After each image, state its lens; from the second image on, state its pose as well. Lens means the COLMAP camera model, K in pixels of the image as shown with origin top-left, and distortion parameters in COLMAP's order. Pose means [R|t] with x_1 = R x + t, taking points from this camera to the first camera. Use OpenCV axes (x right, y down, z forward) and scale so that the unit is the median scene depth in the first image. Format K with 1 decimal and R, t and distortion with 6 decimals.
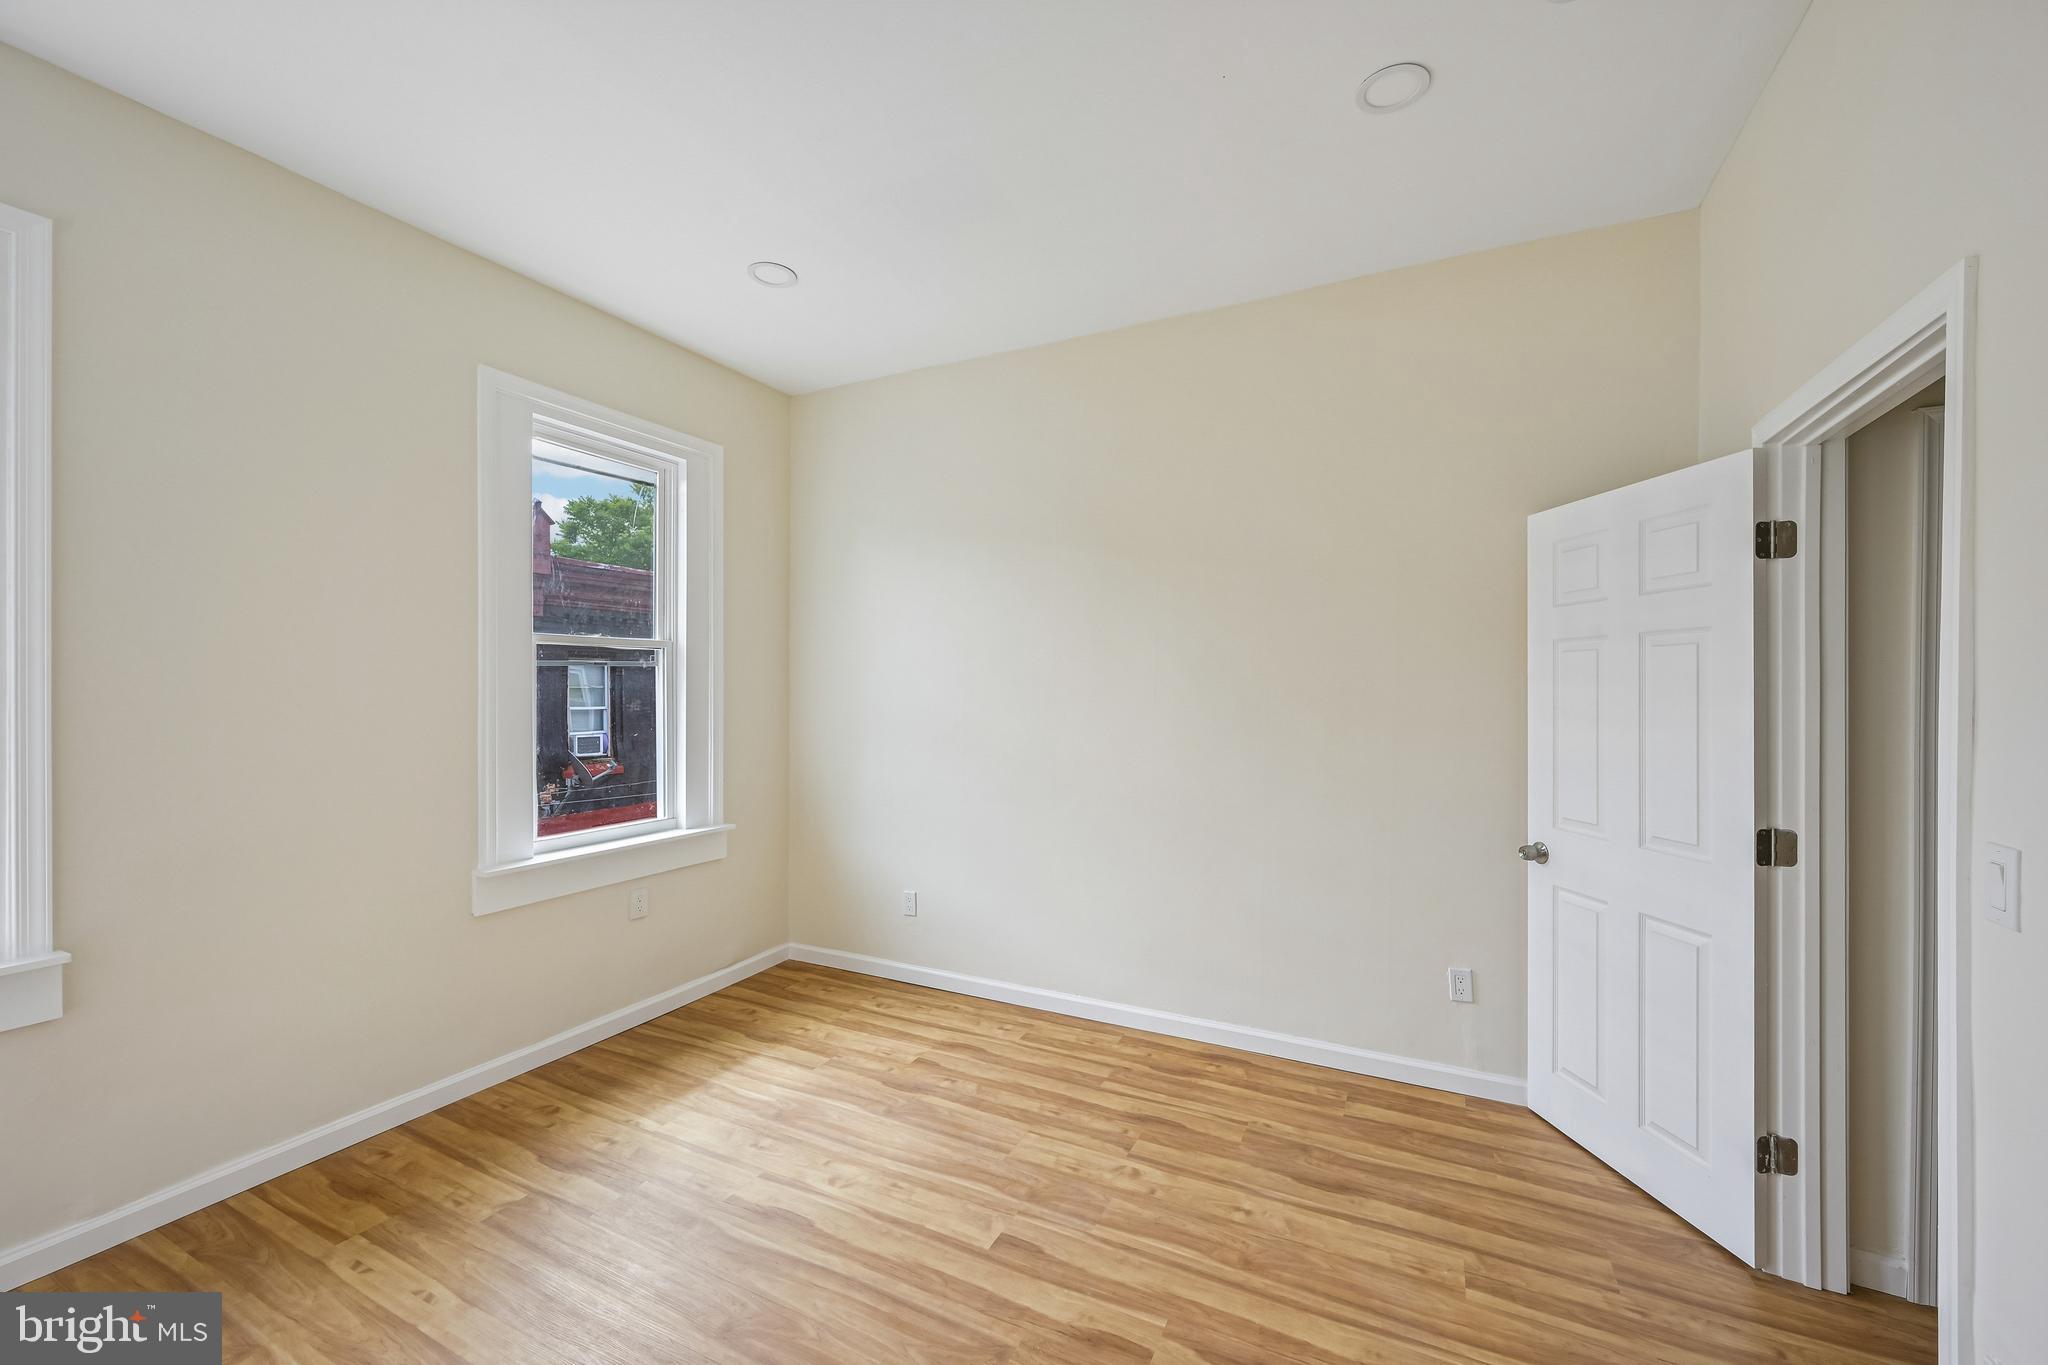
lens RADIAL K [[807.5, 0, 1022.1], [0, 807.5, 688.9], [0, 0, 1]] dist [0.002341, 0.000334]
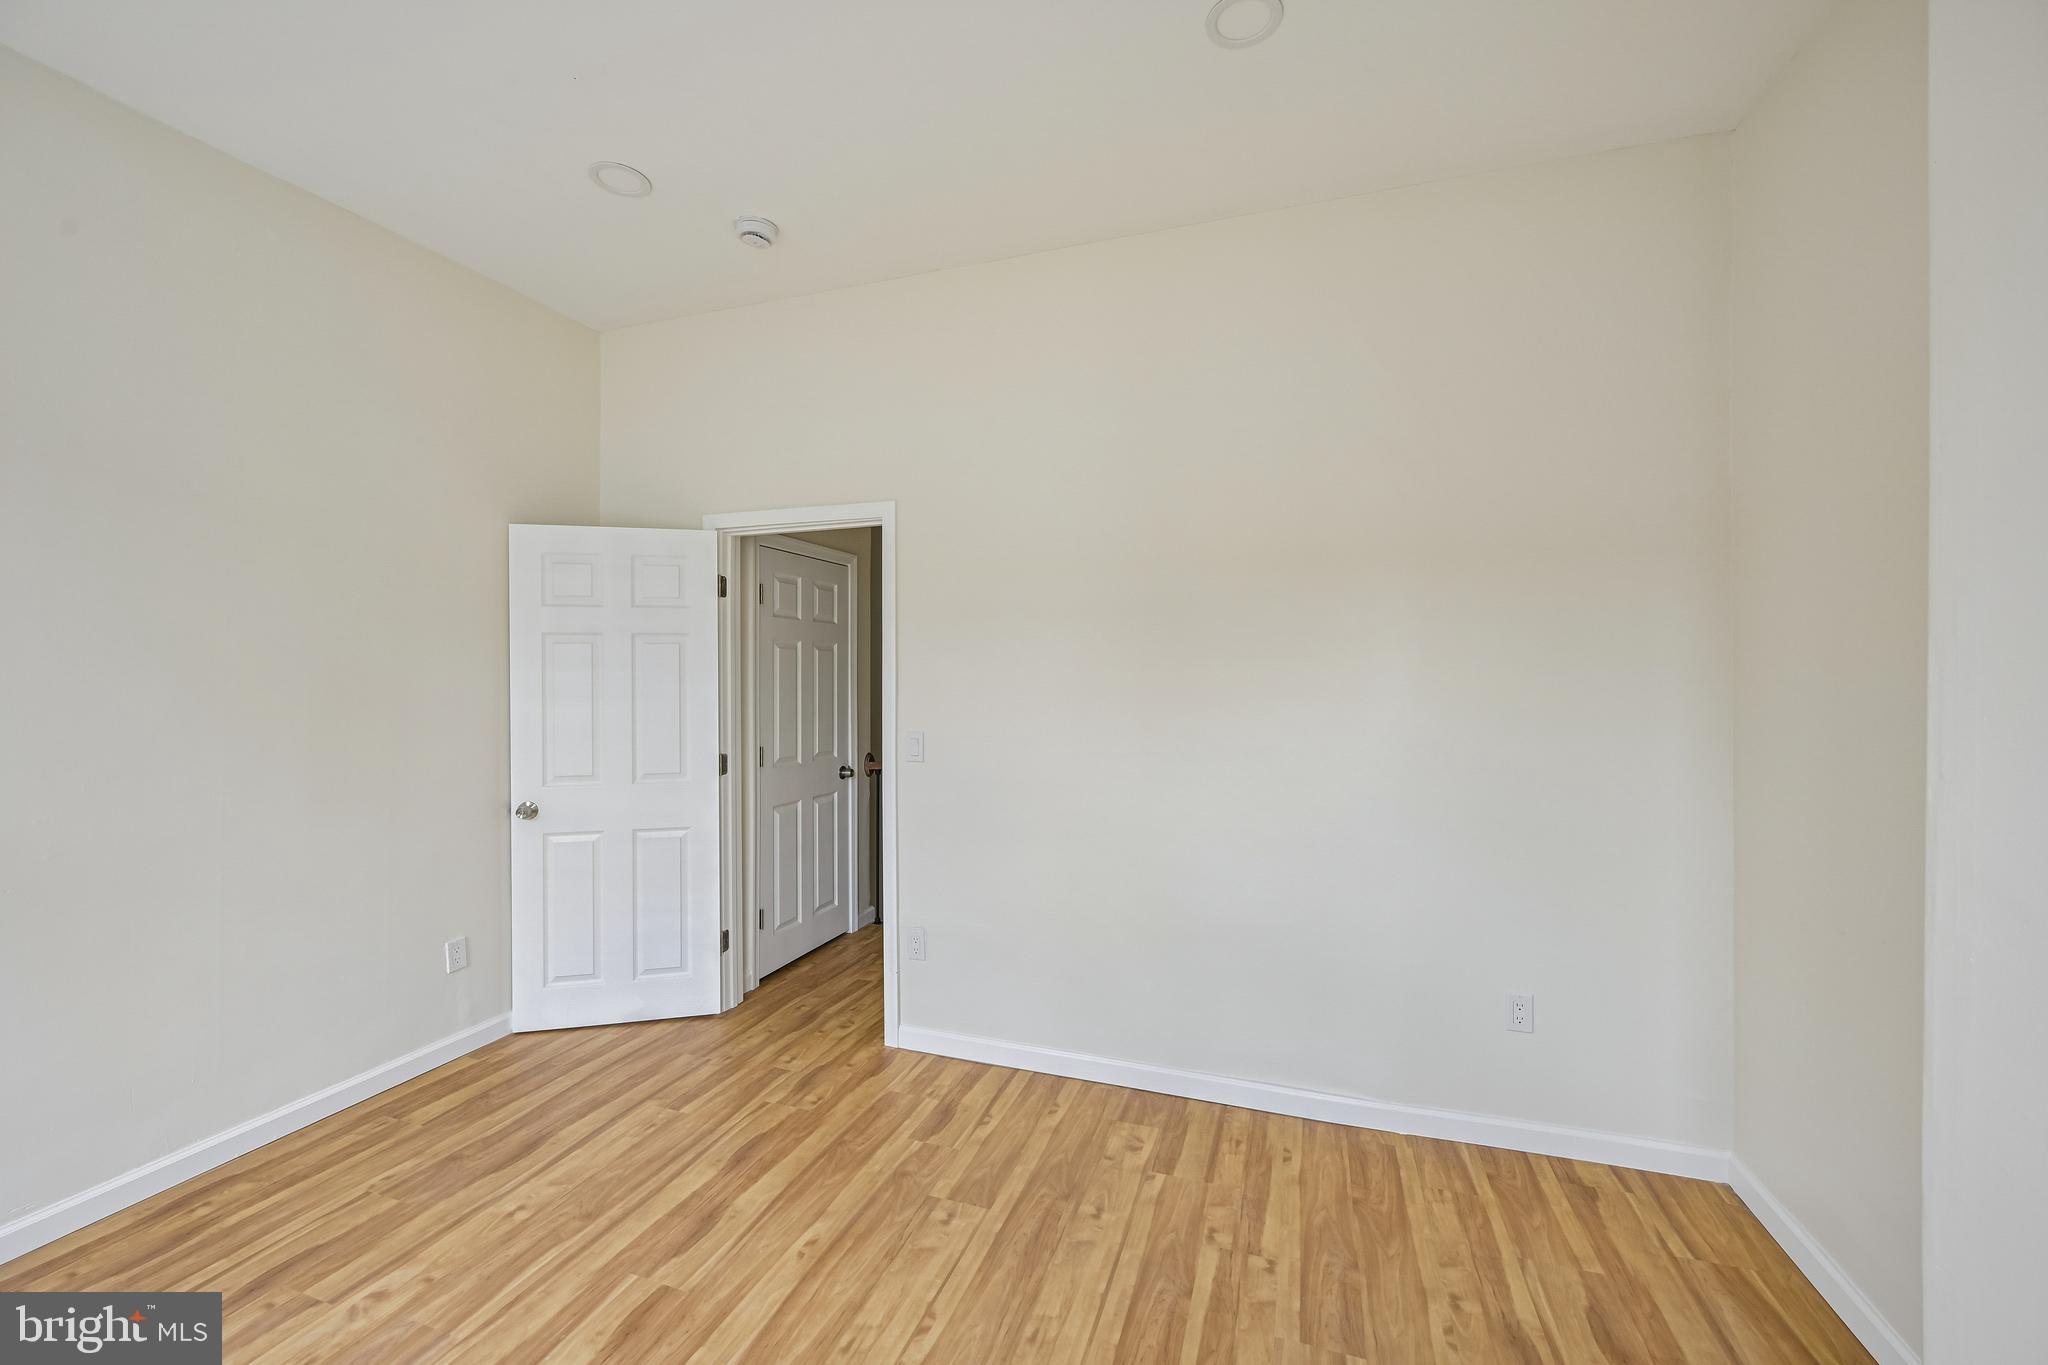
lens RADIAL K [[807.6, 0, 1024.5], [0, 807.6, 675.9], [0, 0, 1]] dist [0.001937, 0.000403]
pose [[-0.130429, -0.002289, 0.991455, -0.736581], [0.001329, 0.999996, 0.002484, 0.002868], [-0.991457, 0.001641, -0.130425, 0.501639]]
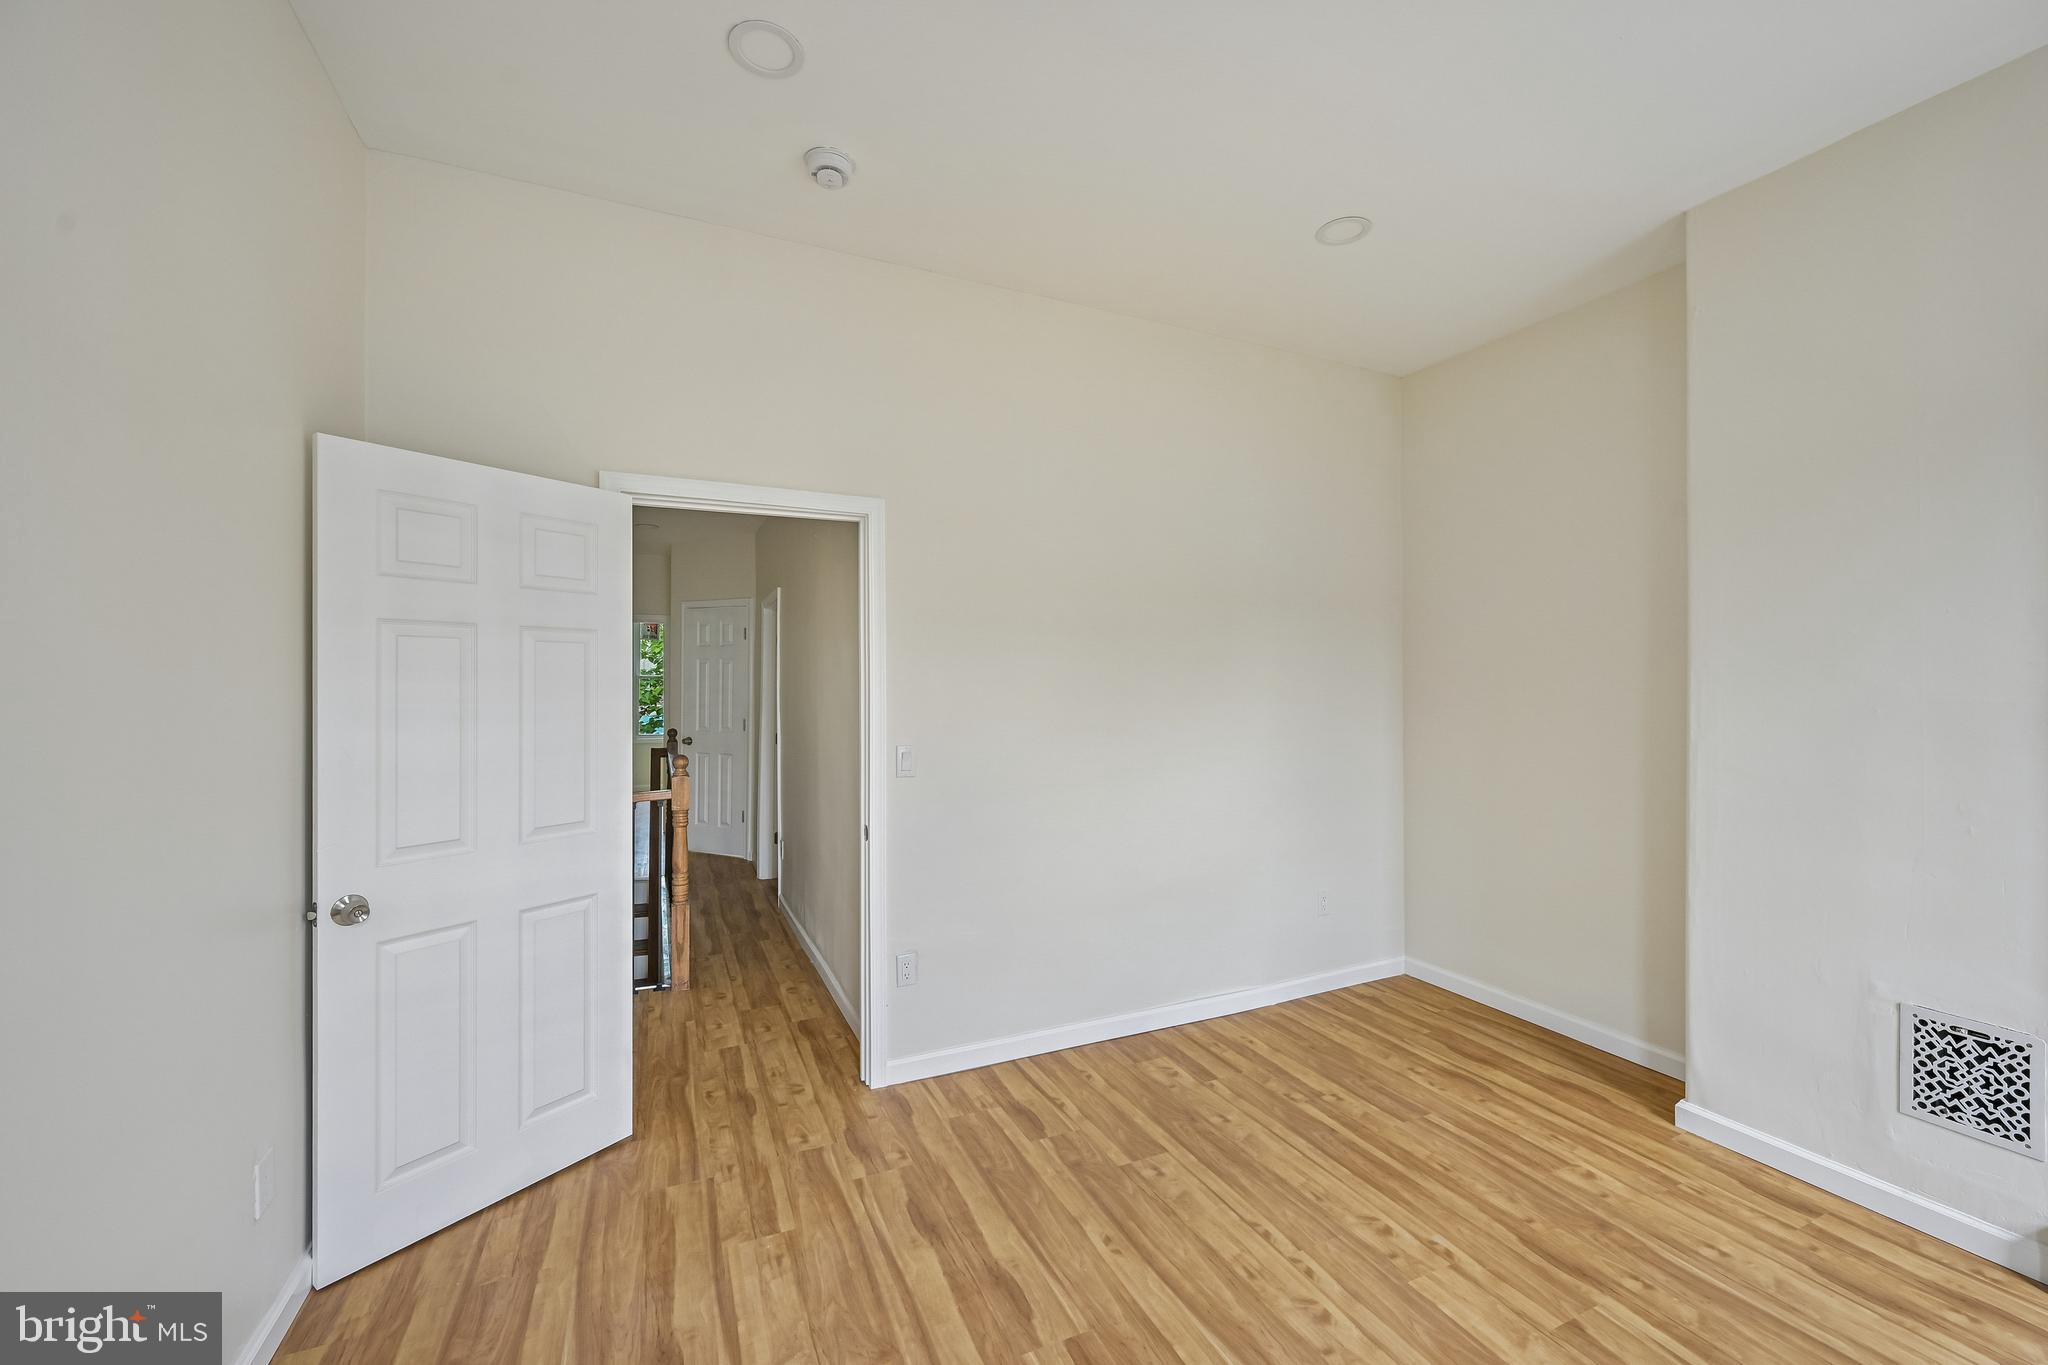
lens RADIAL K [[809.3, 0, 1021.0], [0, 809.3, 681.9], [0, 0, 1]] dist [0.000375, 0.000393]
pose [[-0.780989, -0.002251, 0.624541, -0.323493], [-0.001999, 0.999997, 0.001105, -0.003611], [-0.624542, -0.000385, -0.780991, 1.384484]]
